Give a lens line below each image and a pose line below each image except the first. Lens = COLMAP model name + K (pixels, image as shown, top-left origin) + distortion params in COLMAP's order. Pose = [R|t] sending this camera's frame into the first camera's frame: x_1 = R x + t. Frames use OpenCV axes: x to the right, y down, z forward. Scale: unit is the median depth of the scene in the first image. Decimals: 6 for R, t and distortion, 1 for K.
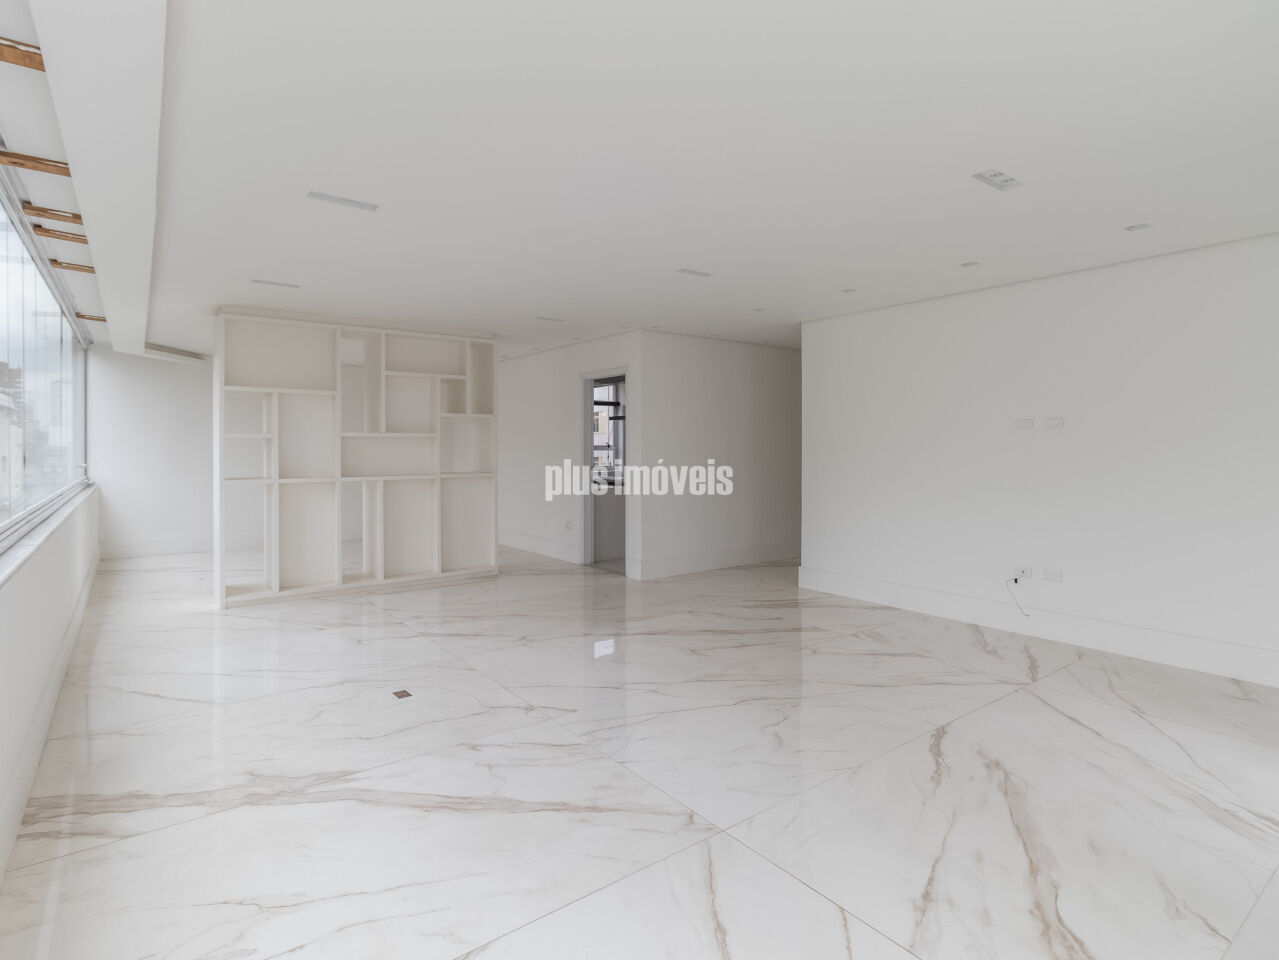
lens RADIAL K [[667.5, 0, 638.9], [0, 667.5, 451.3], [0, 0, 1]] dist [0.002920, -0.000136]
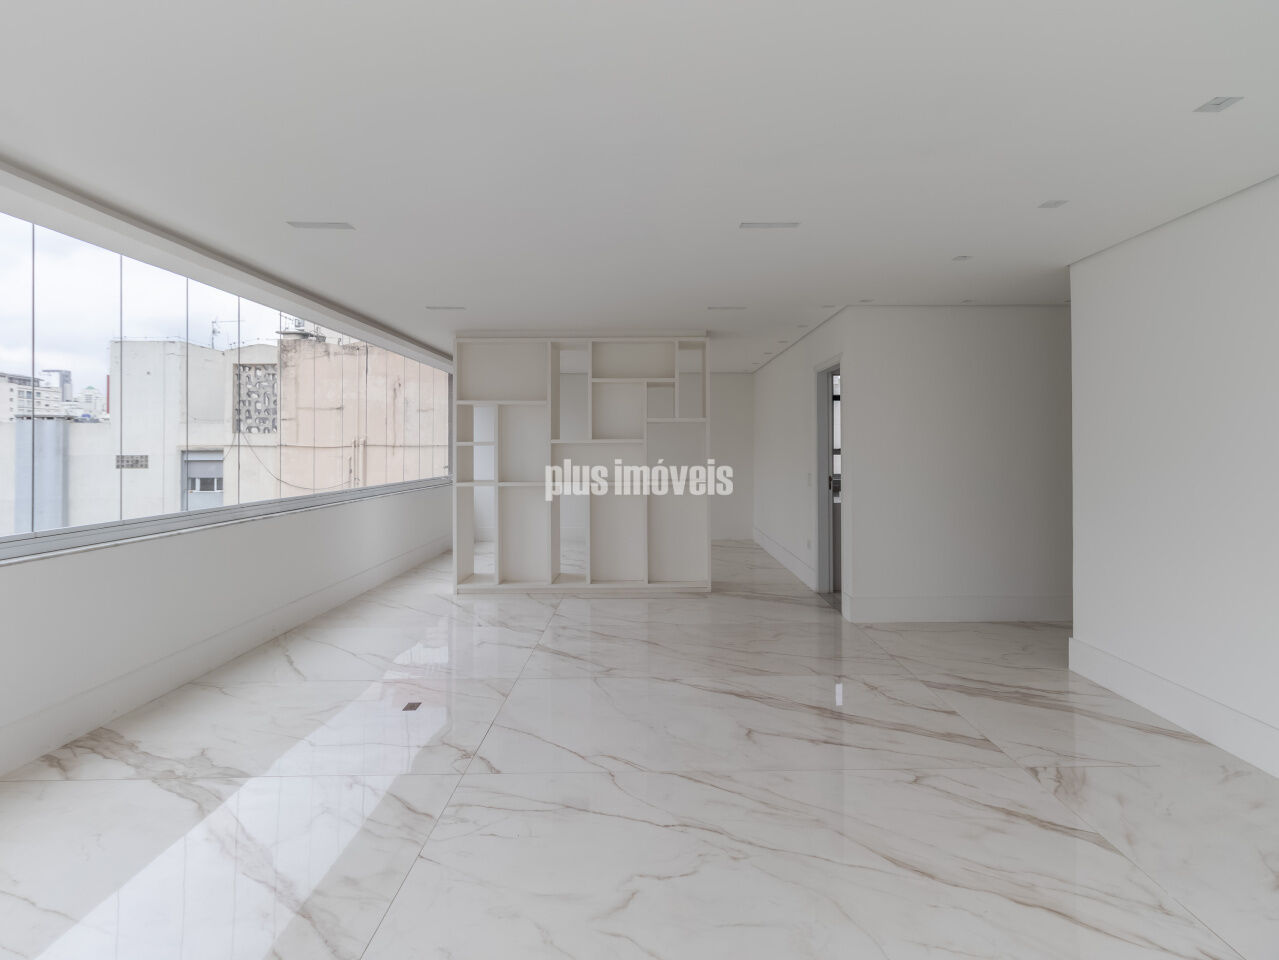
lens RADIAL K [[676.6, 0, 663.4], [0, 676.6, 444.0], [0, 0, 1]] dist [0.002815, 0.001186]
pose [[0.809811, -0.005524, -0.586665, 0.591400], [-0.001402, 0.999935, -0.011350, -0.017461], [0.586690, 0.010014, 0.809750, 0.435461]]
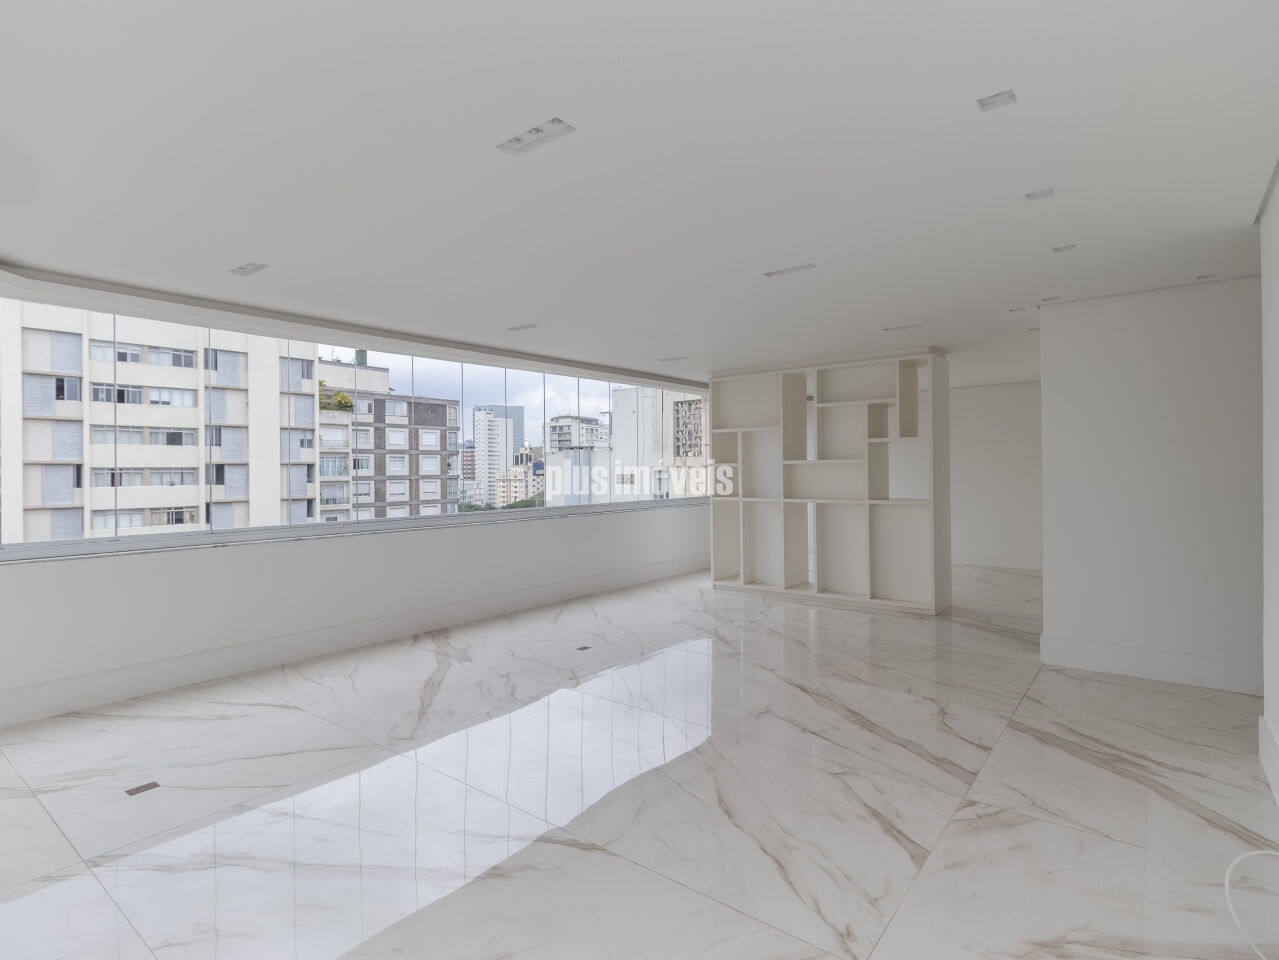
lens RADIAL K [[667.5, 0, 634.4], [0, 667.5, 473.0], [0, 0, 1]] dist [0.003211, 0.000617]
pose [[0.246753, 0.002638, -0.969075, 1.166231], [0.002698, 0.999991, 0.003409, -0.021378], [0.969075, -0.003456, 0.246743, 0.819820]]
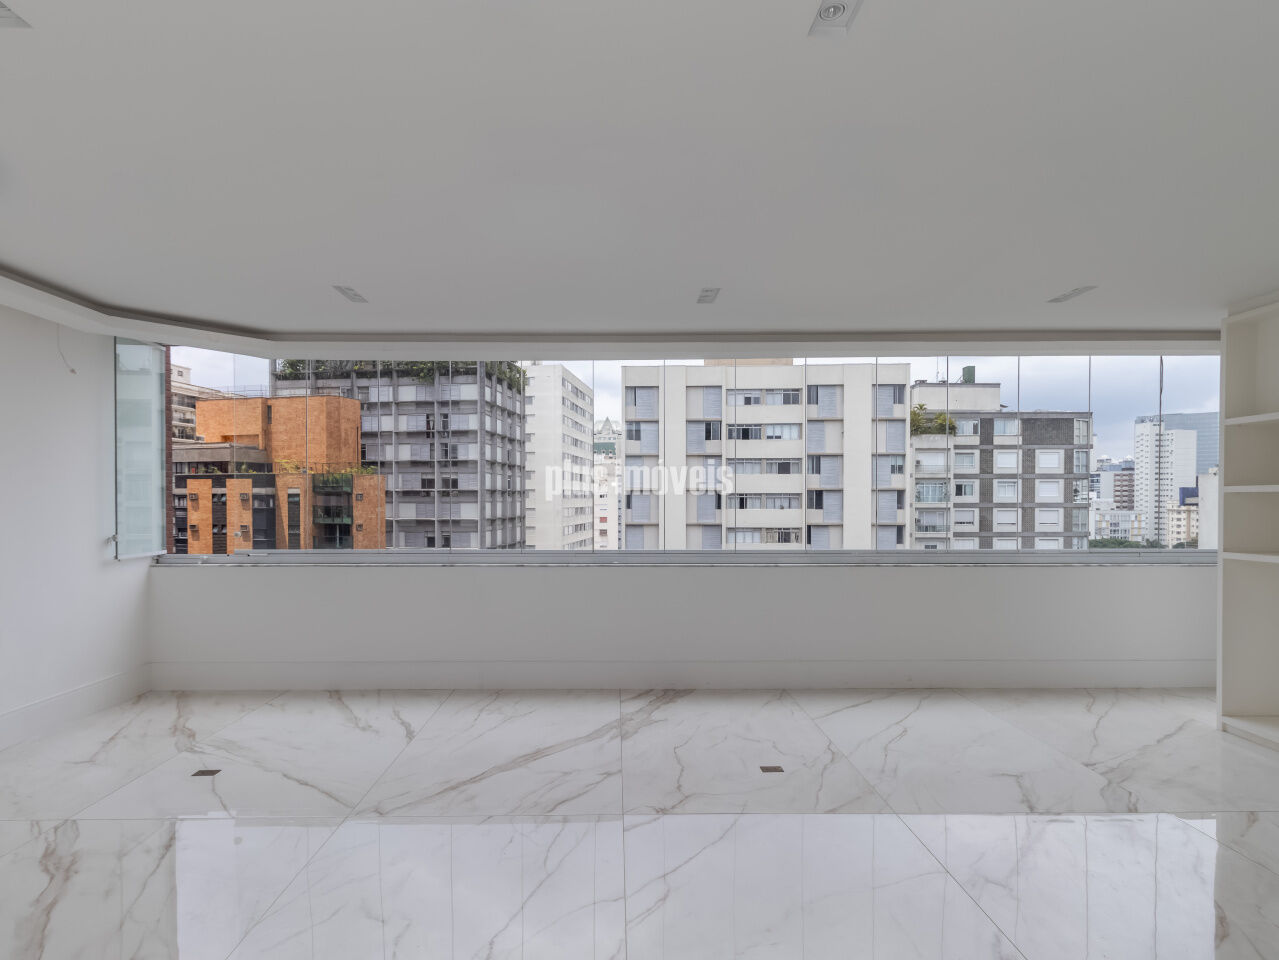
lens RADIAL K [[678.4, 0, 621.0], [0, 678.4, 510.6], [0, 0, 1]] dist [0.004221, 0.000118]
pose [[-0.596345, 0.013982, -0.802606, 0.584952], [-0.004803, 0.999768, 0.020985, -0.021894], [0.802714, 0.016369, -0.596140, 1.520448]]
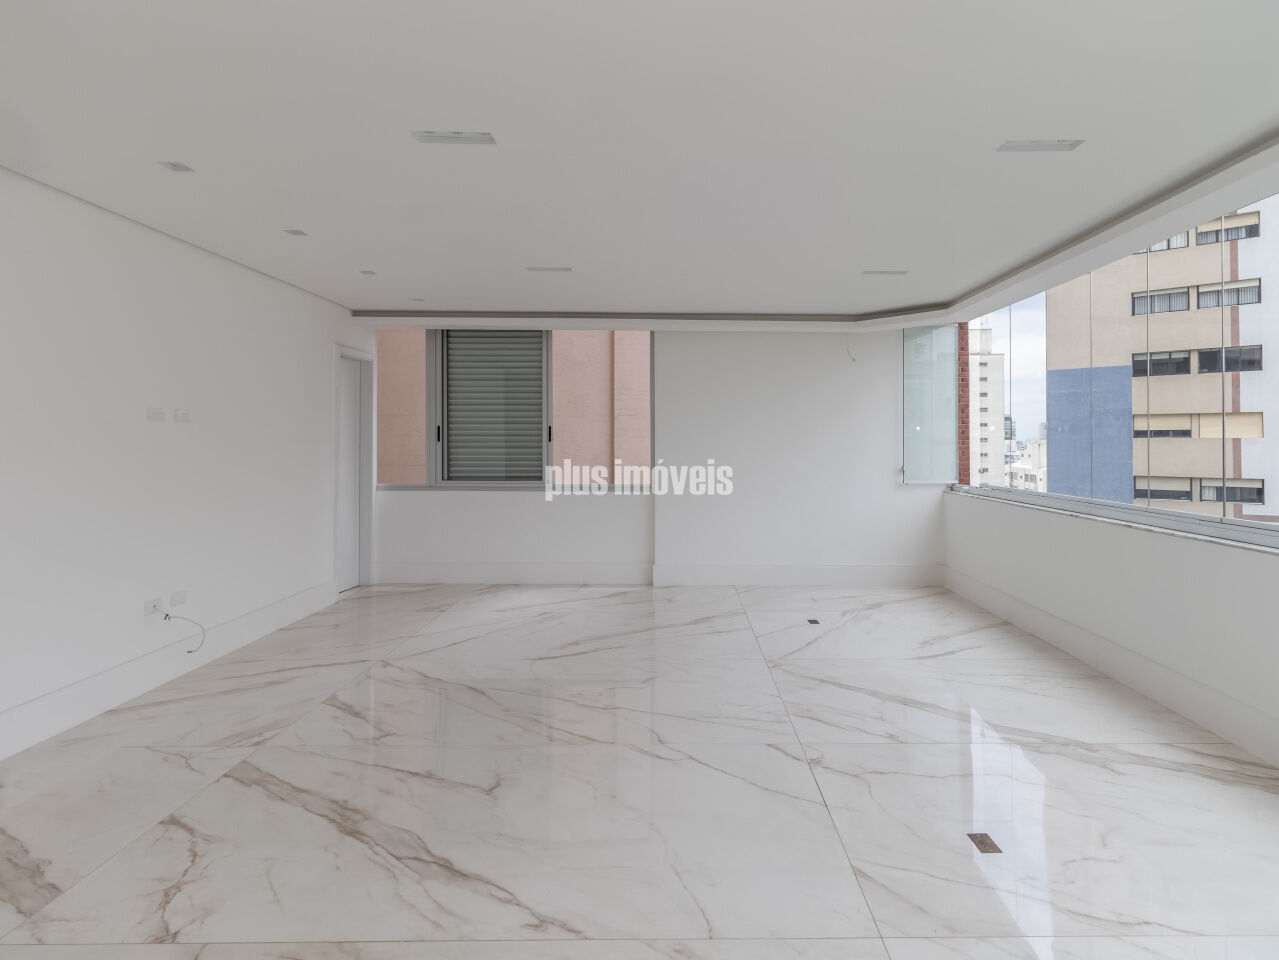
lens RADIAL K [[681.7, 0, 685.4], [0, 681.7, 434.3], [0, 0, 1]] dist [0.002164, 0.000618]
pose [[-0.805359, 0.005046, 0.592766, -0.556750], [0.001286, 0.999976, -0.006766, -0.017459], [-0.592786, -0.004687, -0.805346, 1.837266]]
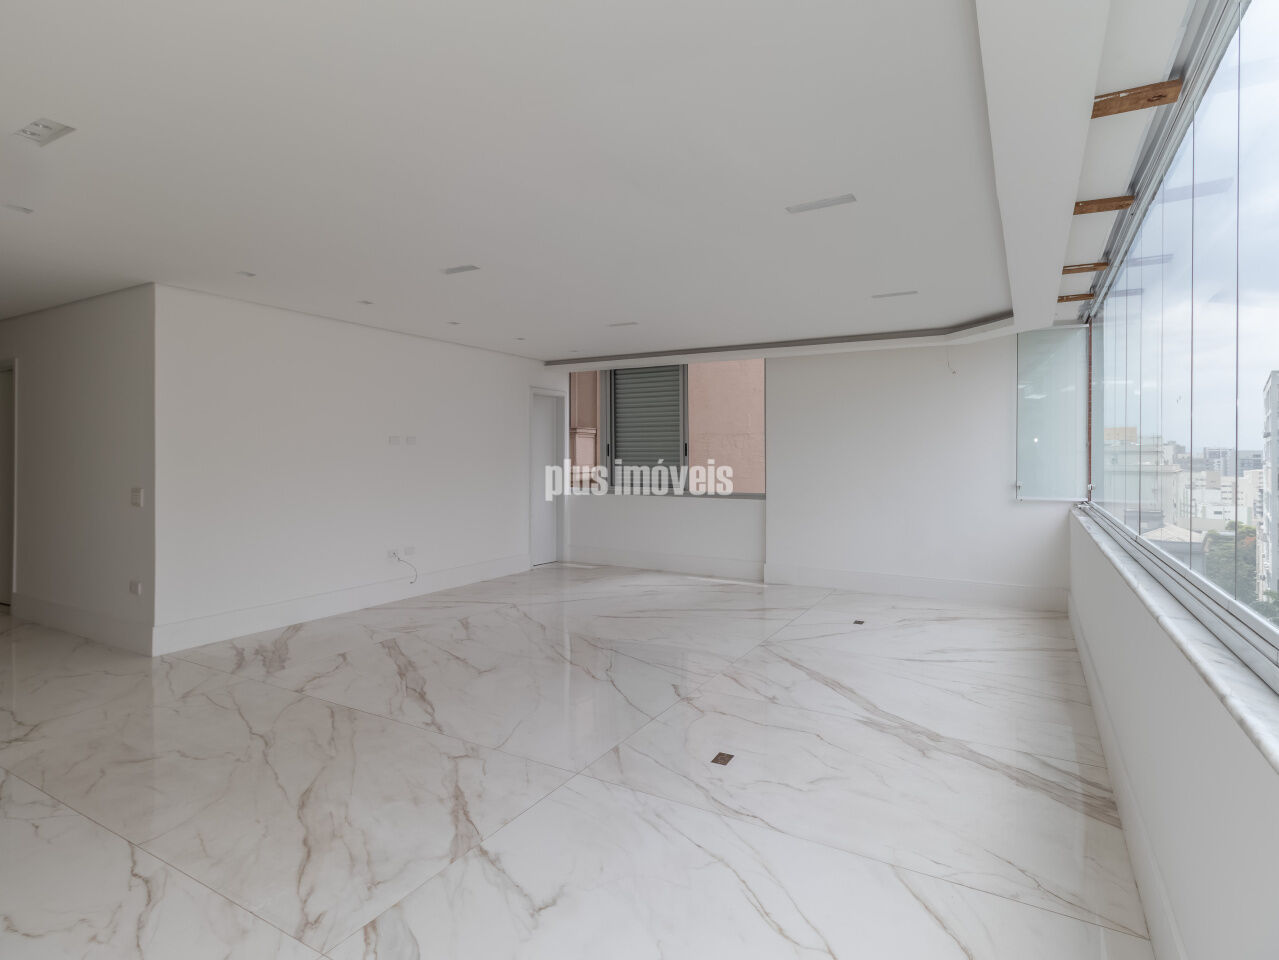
lens RADIAL K [[667.5, 0, 638.9], [0, 667.5, 451.3], [0, 0, 1]] dist [0.002920, -0.000136]
pose [[-0.390644, 0.007349, 0.920513, -1.173388], [0.003910, 0.999972, -0.006324, -0.012091], [-0.920534, 0.001129, -0.390662, 1.545420]]
